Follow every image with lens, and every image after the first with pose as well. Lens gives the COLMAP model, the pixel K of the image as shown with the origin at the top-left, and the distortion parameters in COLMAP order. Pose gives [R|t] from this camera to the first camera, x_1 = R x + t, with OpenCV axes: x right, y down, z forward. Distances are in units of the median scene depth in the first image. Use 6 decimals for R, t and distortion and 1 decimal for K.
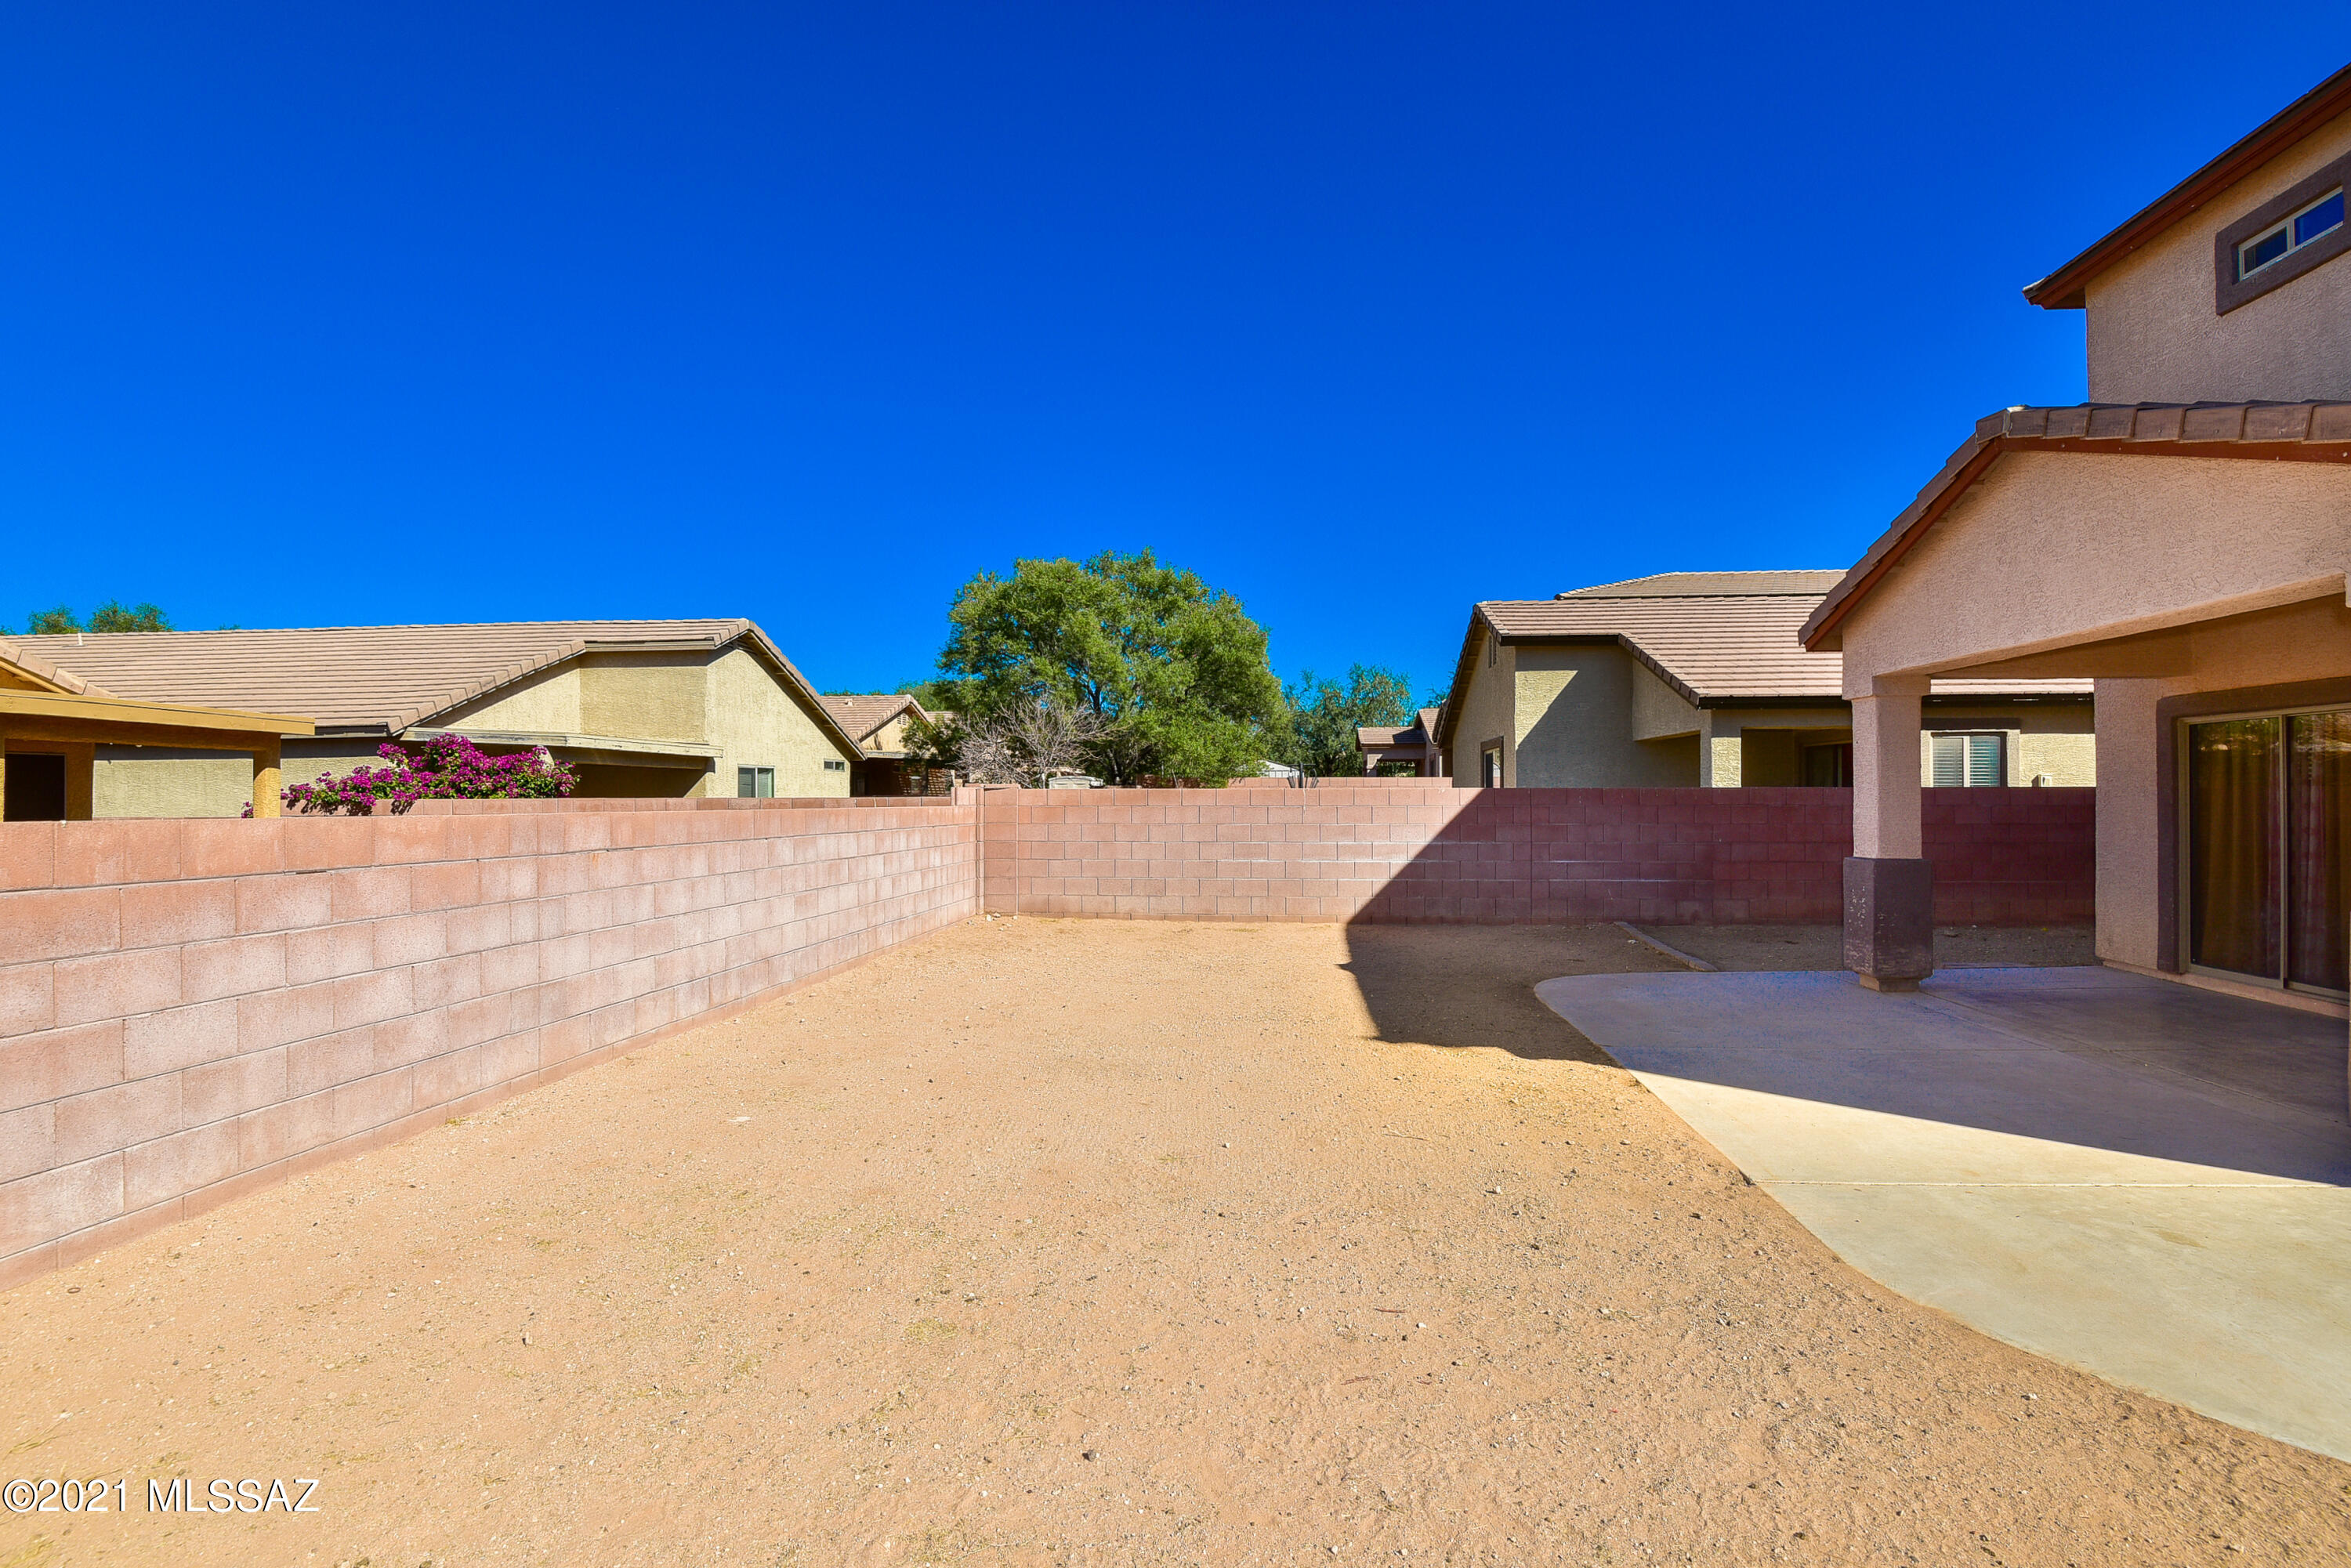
lens RADIAL K [[1095.8, 0, 1208.8], [0, 1095.8, 781.4], [0, 0, 1]] dist [-0.013478, -0.008532]
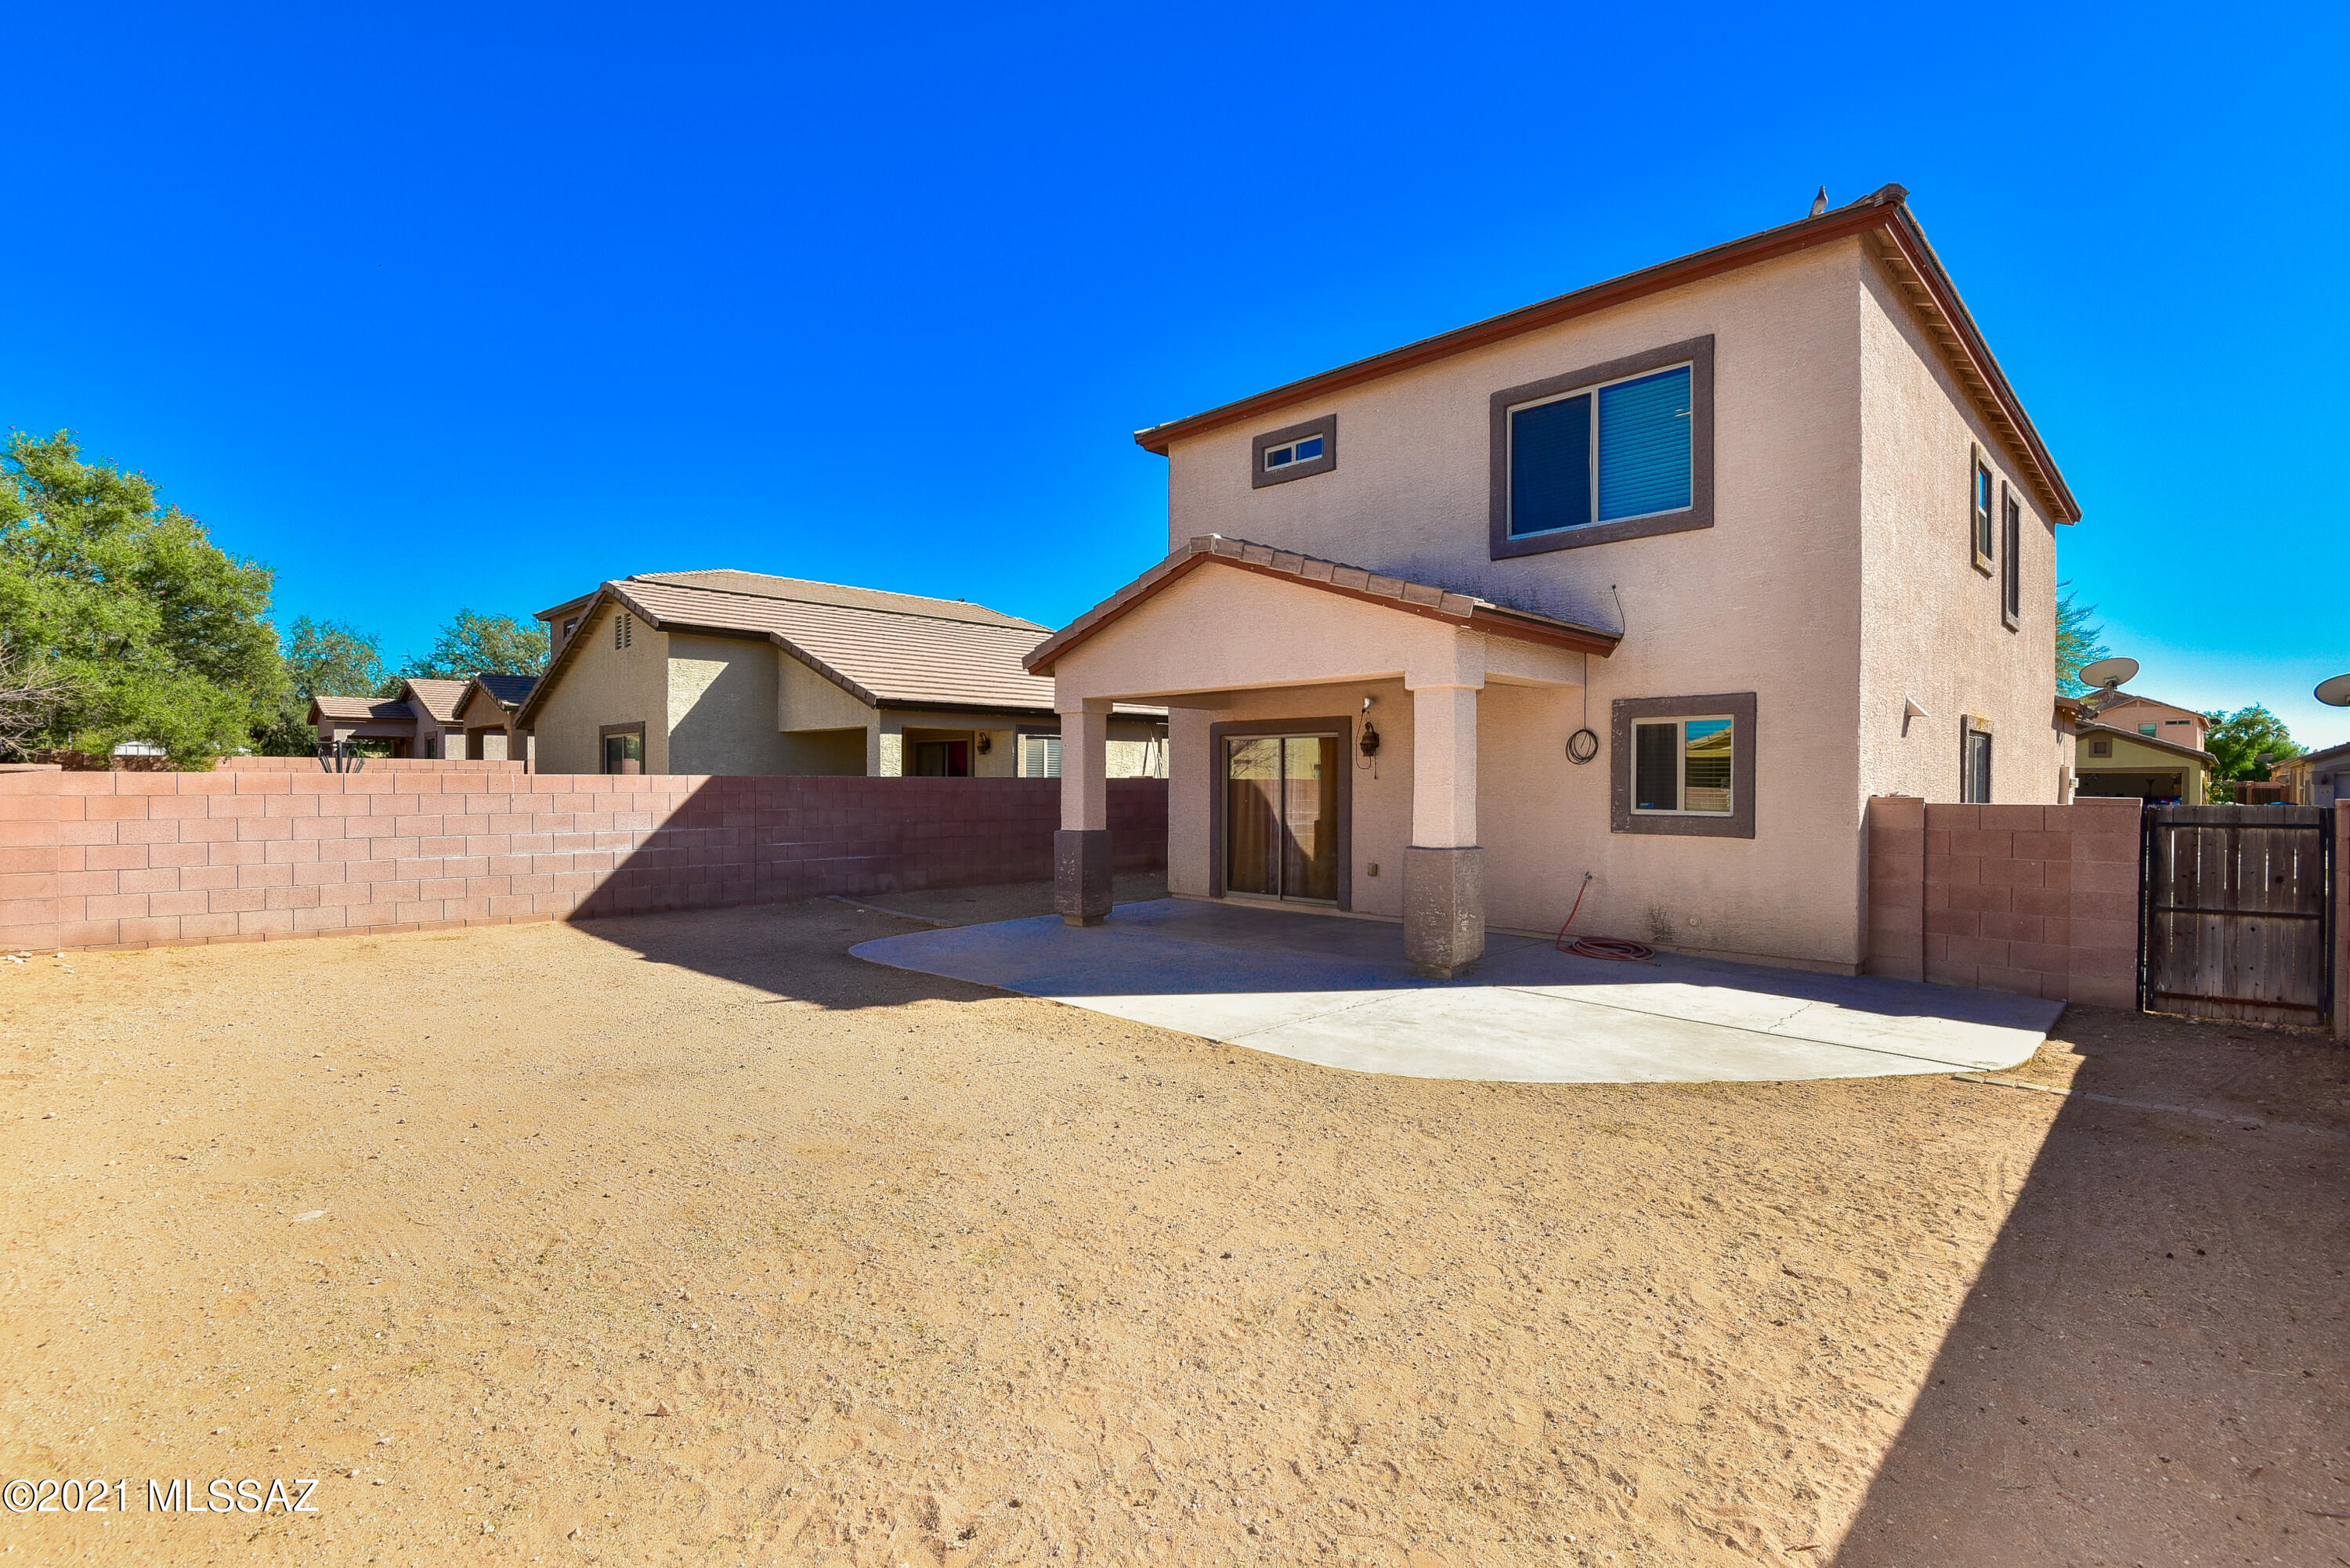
lens RADIAL K [[1061.5, 0, 1175.0], [0, 1061.5, 784.0], [0, 0, 1]] dist [-0.013557, -0.009473]
pose [[0.641151, 0.002329, 0.767412, -0.232187], [-0.015025, 0.999842, 0.009518, -0.001826], [-0.767268, -0.017633, 0.641084, 0.034530]]
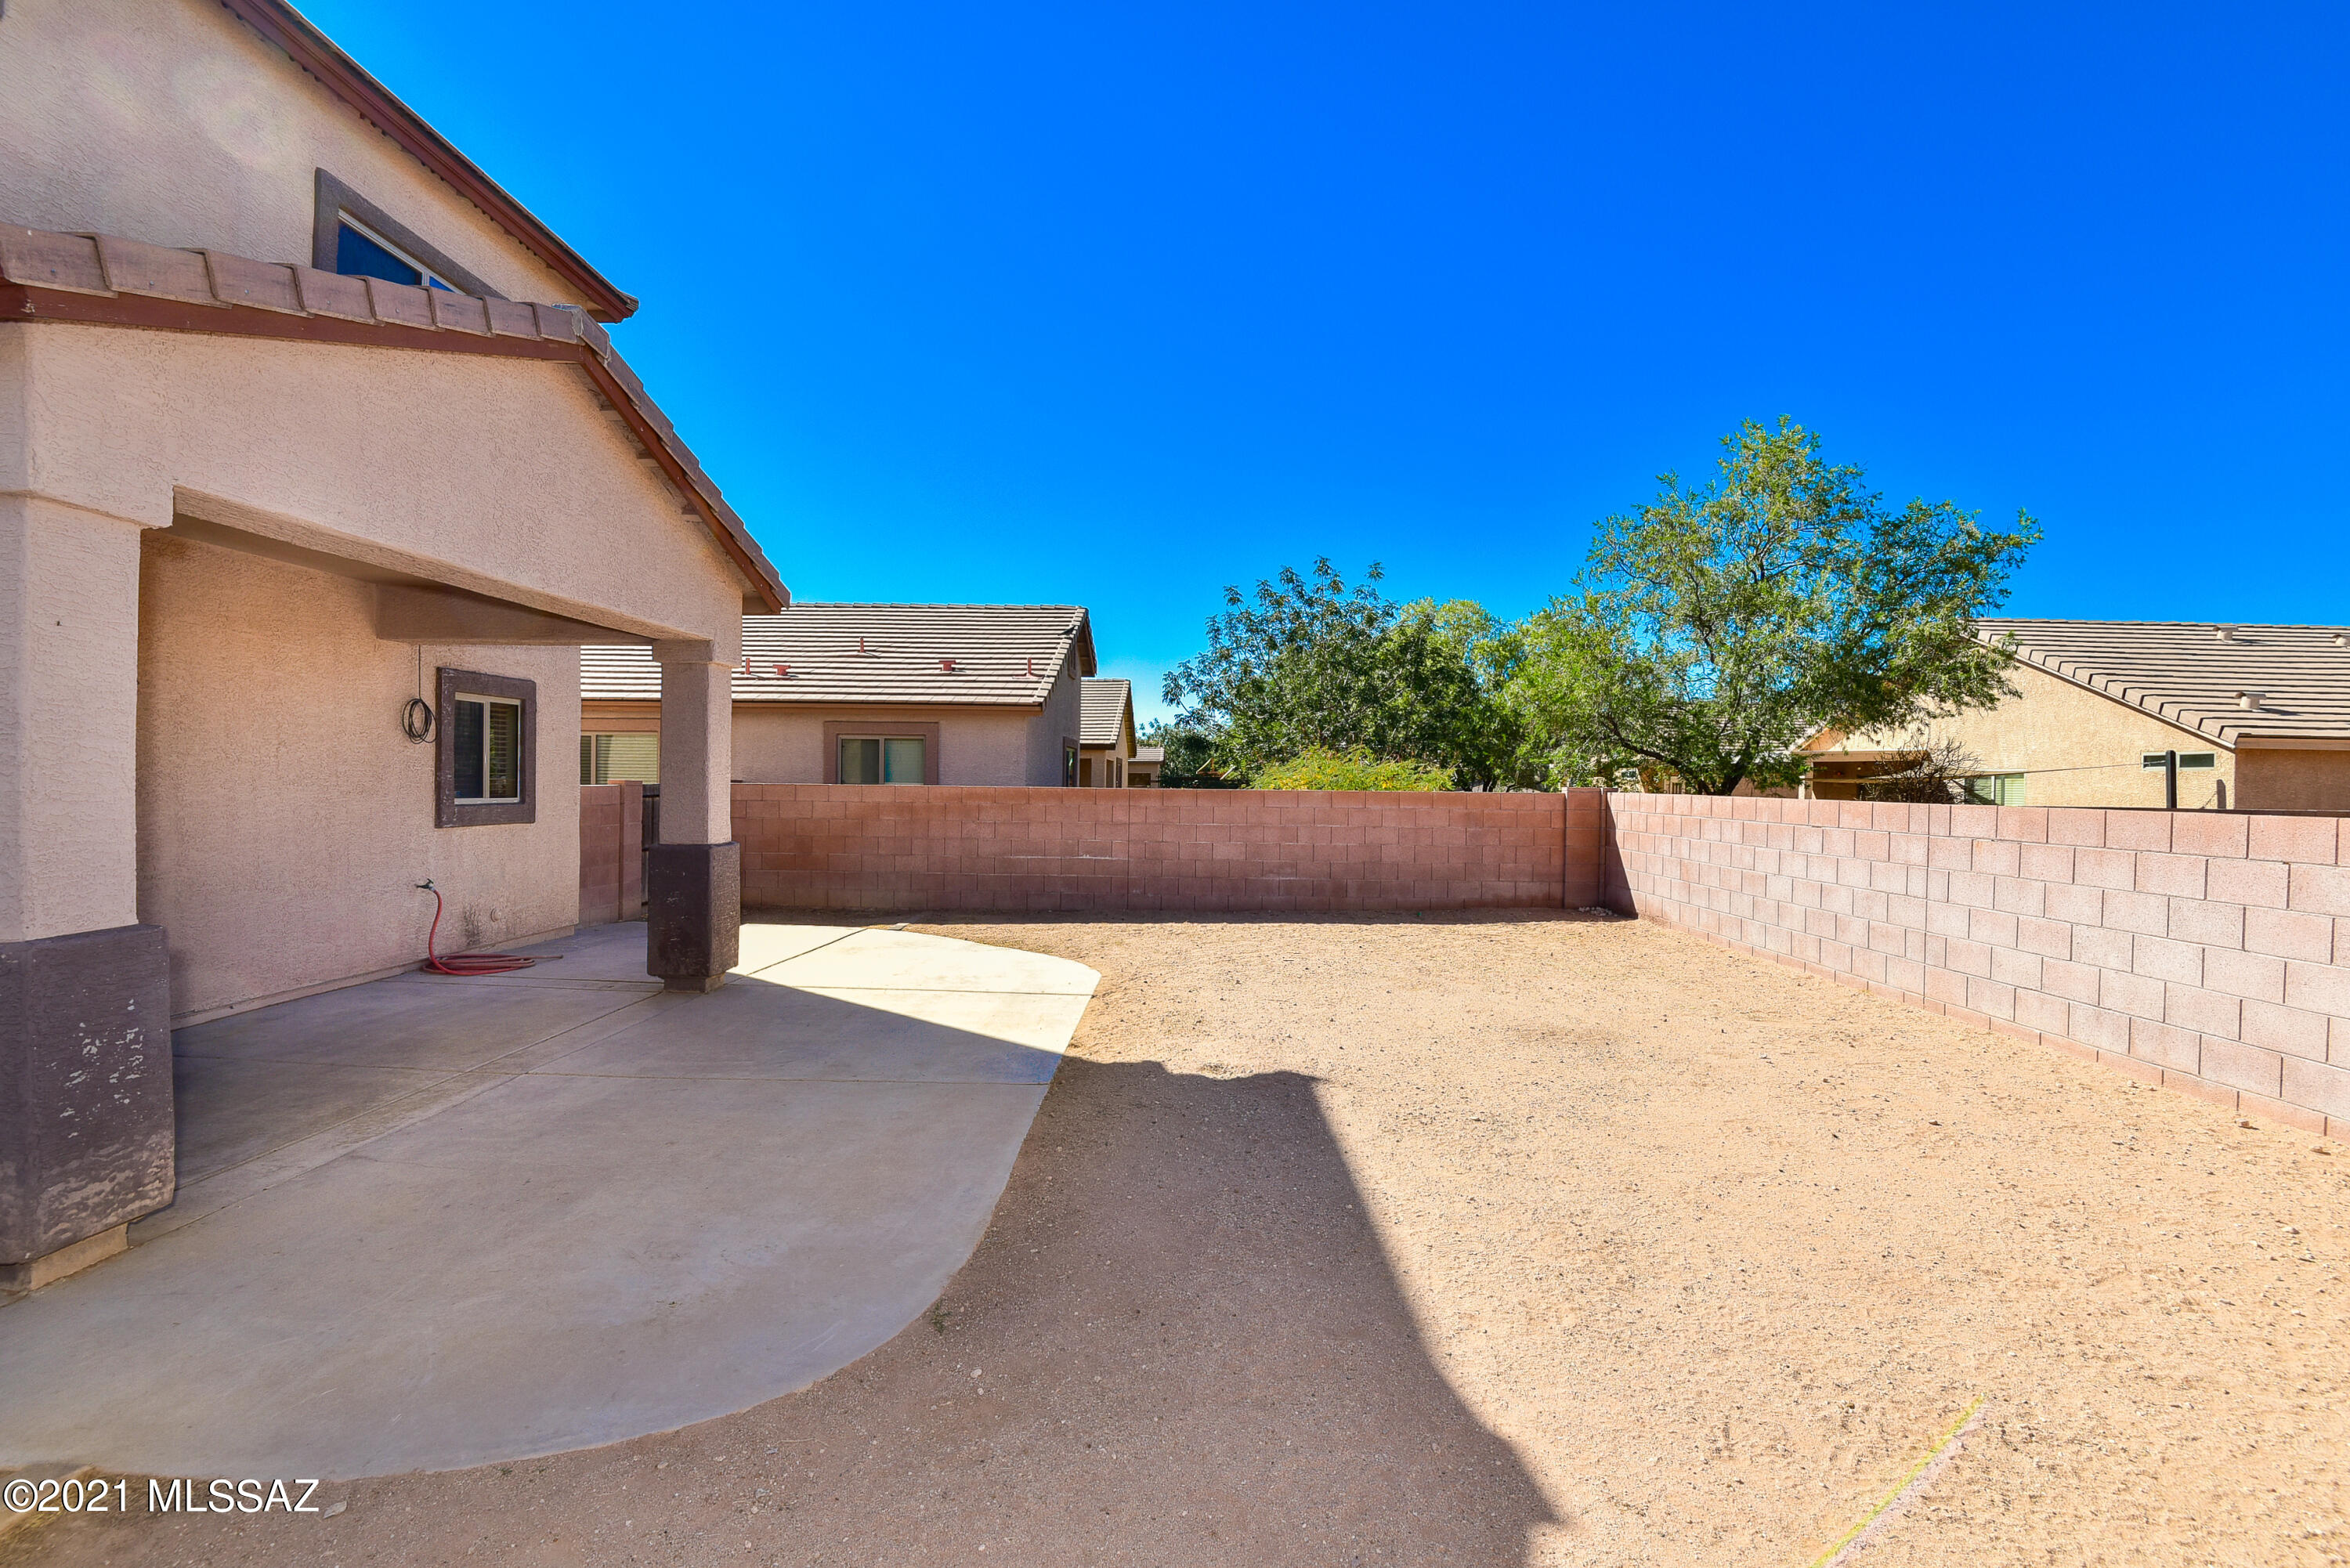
lens RADIAL K [[1095.3, 0, 1208.2], [0, 1095.3, 781.4], [0, 0, 1]] dist [-0.013478, -0.008532]
pose [[-0.993817, -0.011388, -0.110442, 0.174623], [-0.010035, 0.999868, -0.012797, 0.012036], [0.110573, -0.011609, -0.993800, 0.958836]]
